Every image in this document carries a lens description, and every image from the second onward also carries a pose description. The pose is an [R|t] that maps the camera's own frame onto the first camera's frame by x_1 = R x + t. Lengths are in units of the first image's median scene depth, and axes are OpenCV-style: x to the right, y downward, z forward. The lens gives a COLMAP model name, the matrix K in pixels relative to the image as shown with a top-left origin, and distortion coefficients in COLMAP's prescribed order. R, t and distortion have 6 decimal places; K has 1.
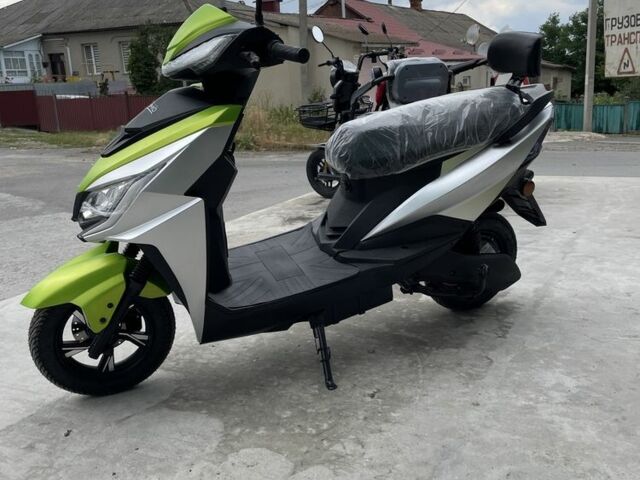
lens RADIAL K [[656.7, 0, 311.0], [0, 656.7, 239.1], [0, 0, 1]] dist [0.063830, -0.032417]
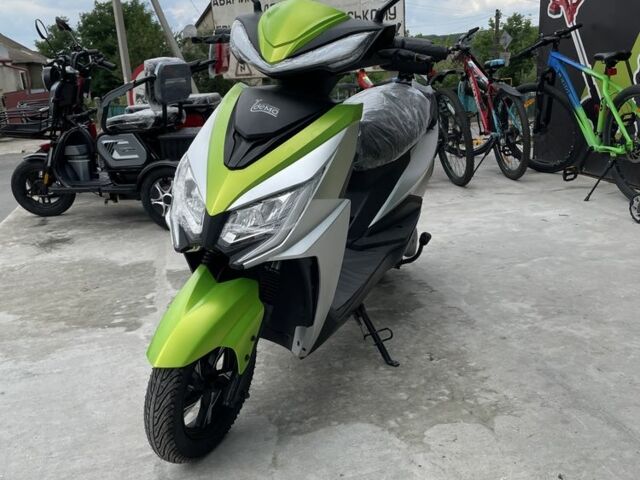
lens RADIAL K [[656.7, 0, 311.0], [0, 656.7, 239.1], [0, 0, 1]] dist [0.063830, -0.032417]
pose [[0.746253, -0.169541, 0.643710, -0.703349], [0.172154, 0.983278, 0.059398, -0.060102], [-0.643016, 0.066491, 0.762961, 0.250757]]
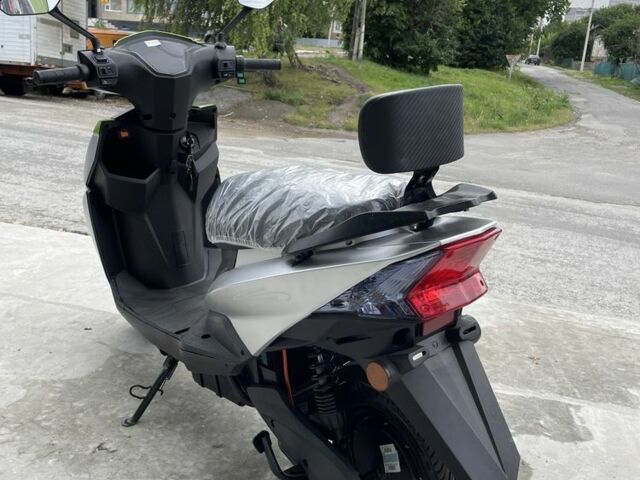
lens RADIAL K [[656.7, 0, 311.0], [0, 656.7, 239.1], [0, 0, 1]] dist [0.063830, -0.032417]
pose [[0.207768, 0.304833, -0.929467, 0.875353], [-0.316632, 0.920003, 0.230951, -0.319646], [0.925514, 0.246315, 0.287668, 0.878612]]
